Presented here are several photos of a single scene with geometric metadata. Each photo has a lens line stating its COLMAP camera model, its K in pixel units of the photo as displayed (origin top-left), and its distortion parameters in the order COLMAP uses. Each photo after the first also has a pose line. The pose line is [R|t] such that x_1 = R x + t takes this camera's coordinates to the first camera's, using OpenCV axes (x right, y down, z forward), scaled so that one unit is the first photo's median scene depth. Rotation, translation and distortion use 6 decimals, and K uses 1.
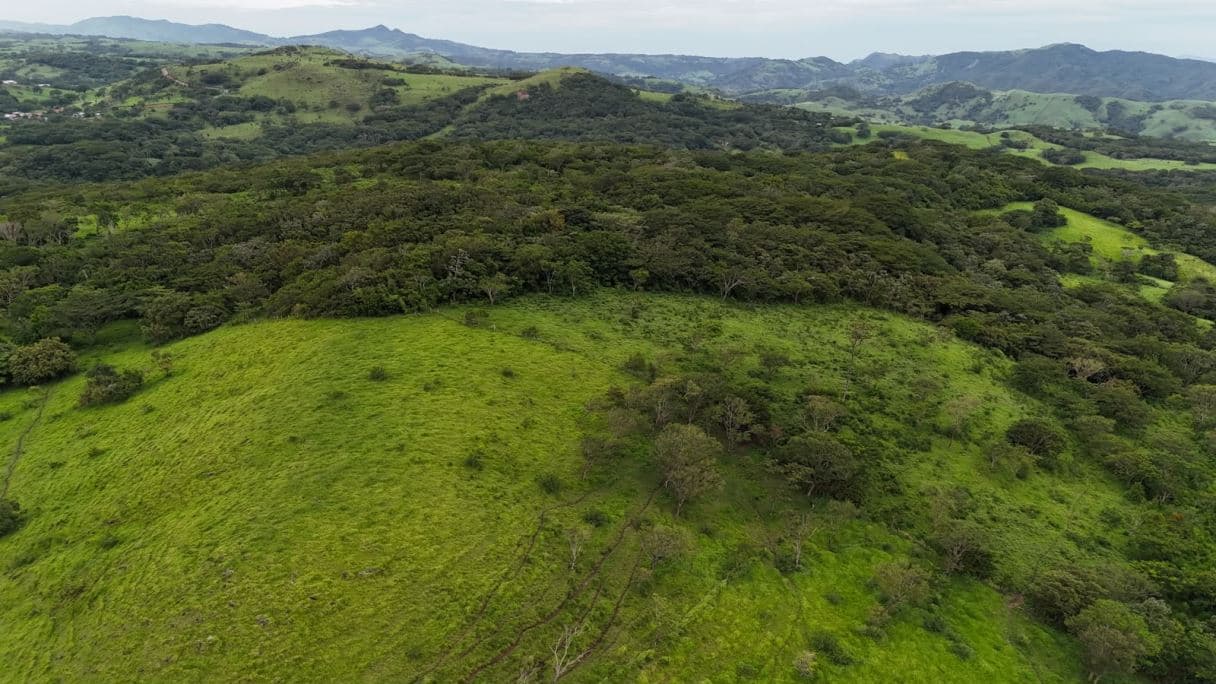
lens RADIAL K [[895.0, 0, 607.6], [0, 895.0, 348.6], [0, 0, 1]] dist [0.077062, -0.074269]
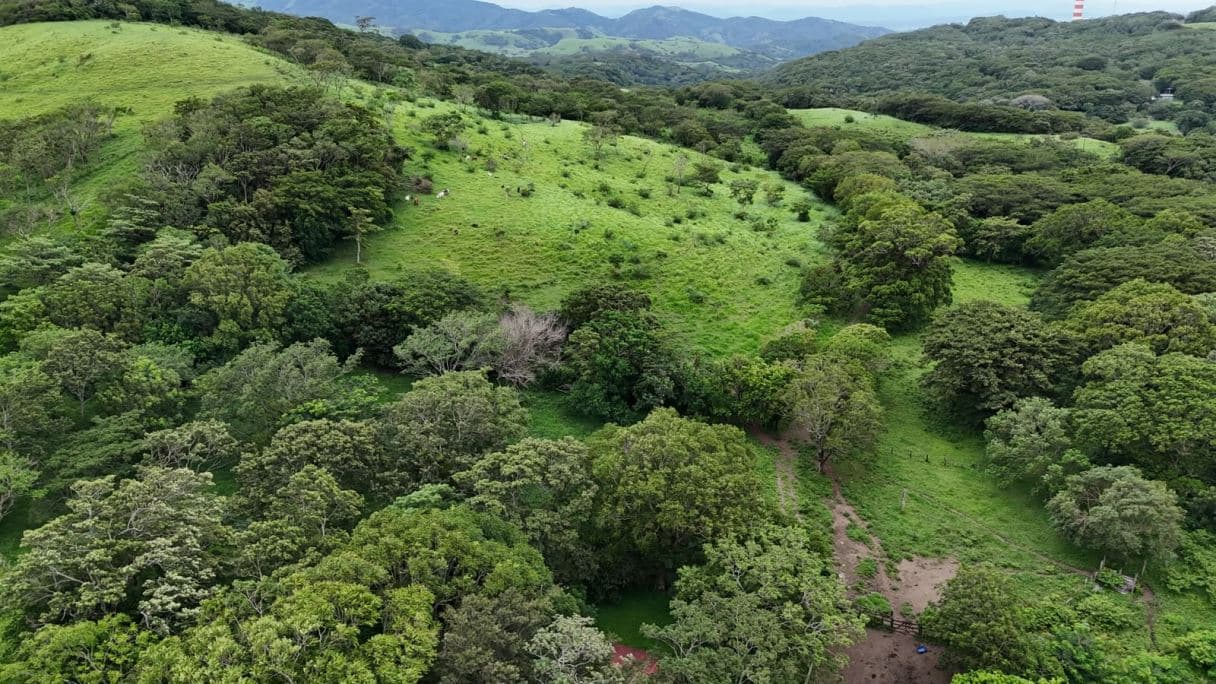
lens RADIAL K [[895.0, 0, 607.6], [0, 895.0, 348.6], [0, 0, 1]] dist [0.077062, -0.074269]
pose [[0.773212, -0.233212, 0.589708, -0.201408], [0.201111, 0.972098, 0.120743, 0.174242], [-0.601413, 0.025237, 0.798540, -0.269839]]
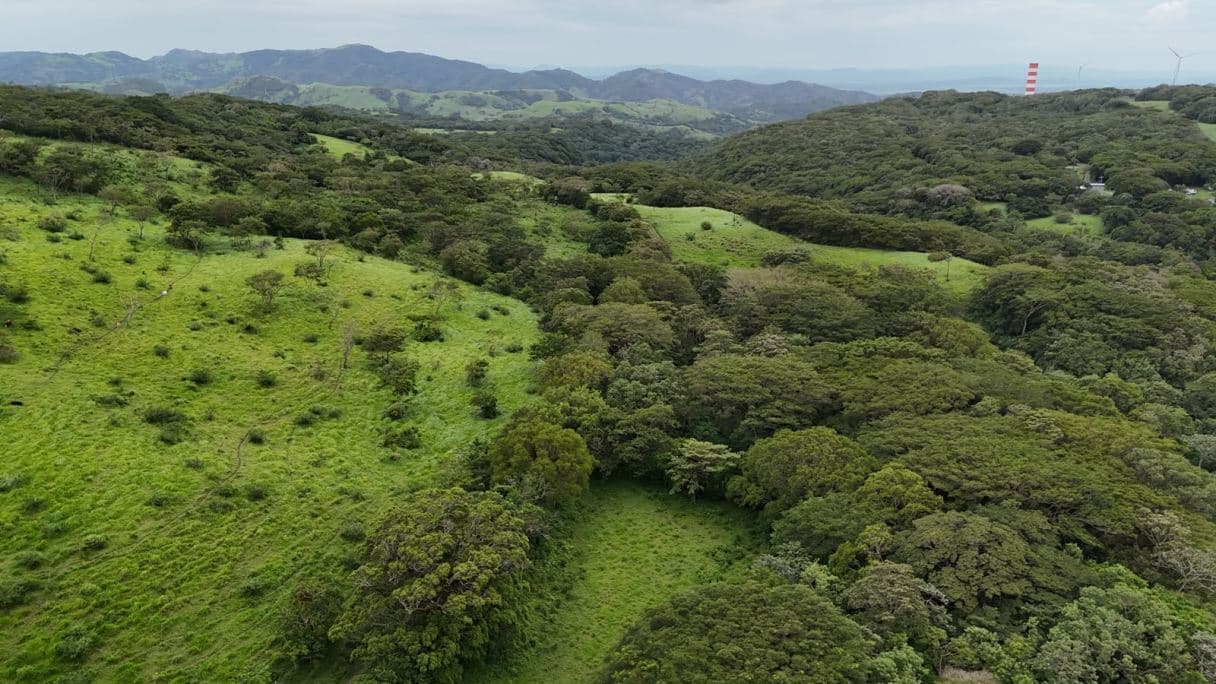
lens RADIAL K [[895.0, 0, 607.6], [0, 895.0, 348.6], [0, 0, 1]] dist [0.077062, -0.074269]
pose [[0.768070, -0.191719, 0.610993, -0.026734], [0.192629, 0.979111, 0.065077, 0.150523], [-0.610706, 0.067712, 0.788957, -0.263594]]
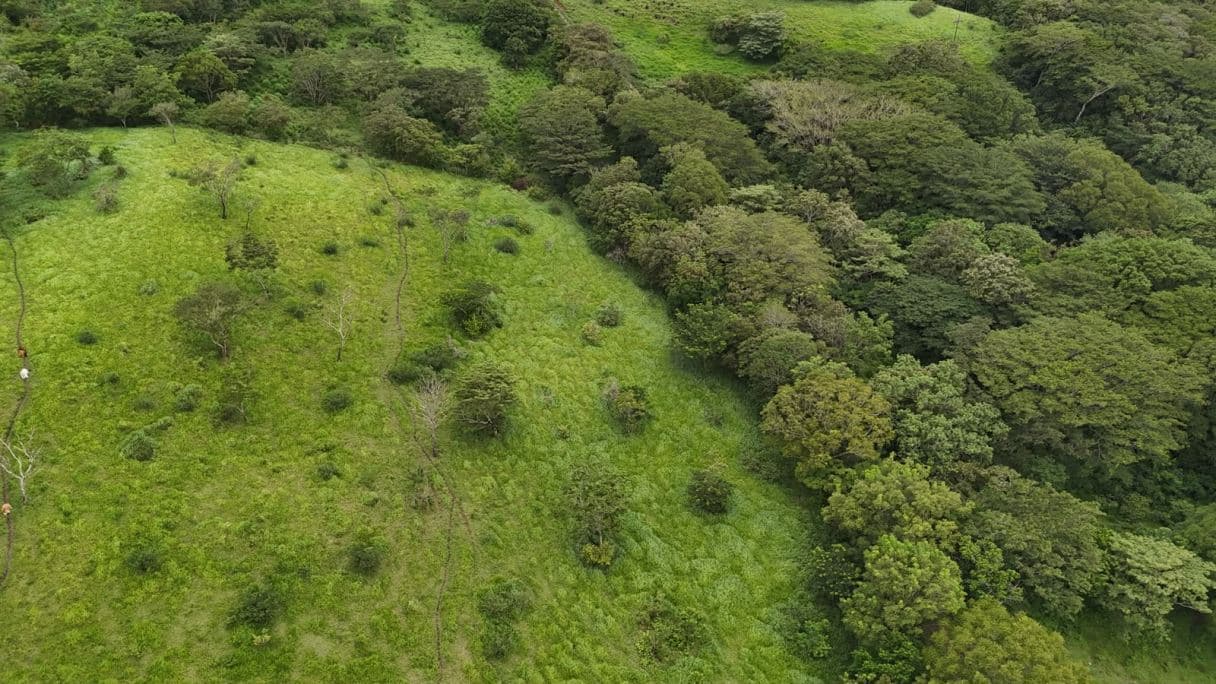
lens RADIAL K [[901.1, 0, 608.1], [0, 901.1, 337.1], [0, 0, 1]] dist [0.080716, -0.083047]
pose [[0.513315, -0.516718, 0.685208, -0.003641], [0.266534, 0.854929, 0.445035, 0.059830], [-0.815762, -0.045812, 0.576571, -0.088962]]
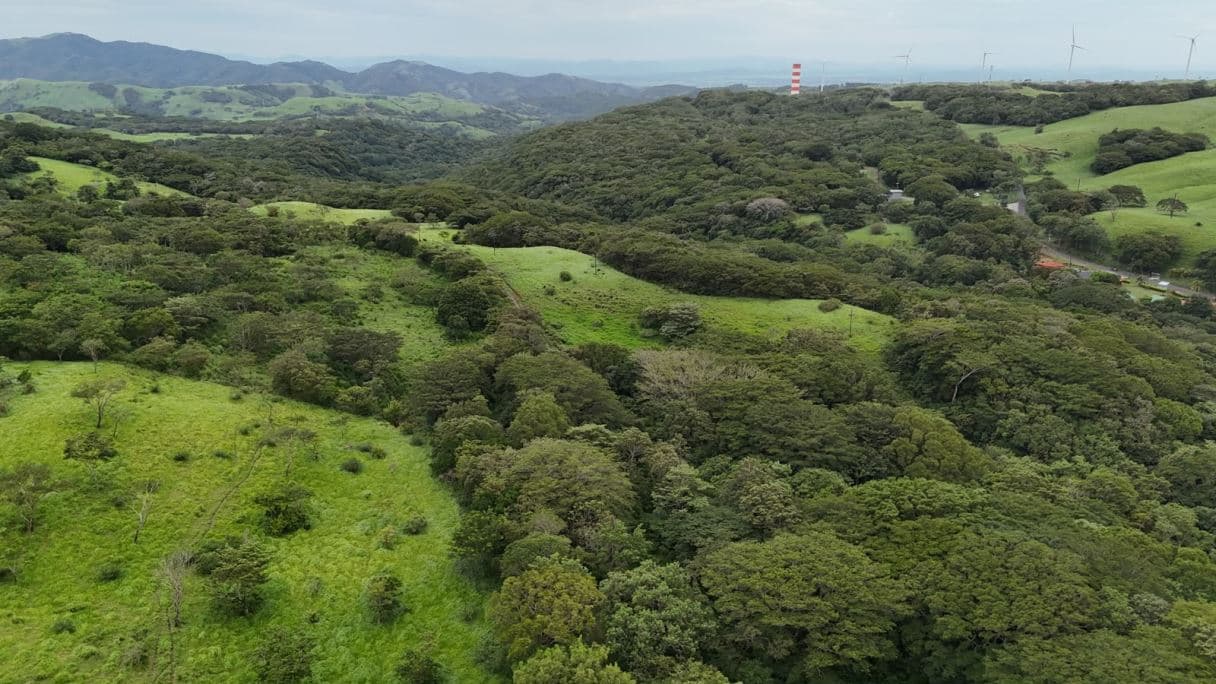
lens RADIAL K [[895.0, 0, 607.6], [0, 895.0, 348.6], [0, 0, 1]] dist [0.077062, -0.074269]
pose [[0.581994, -0.251890, 0.773198, 0.009069], [0.246683, 0.960700, 0.127293, 0.095316], [-0.774875, 0.116652, 0.621258, -0.164147]]
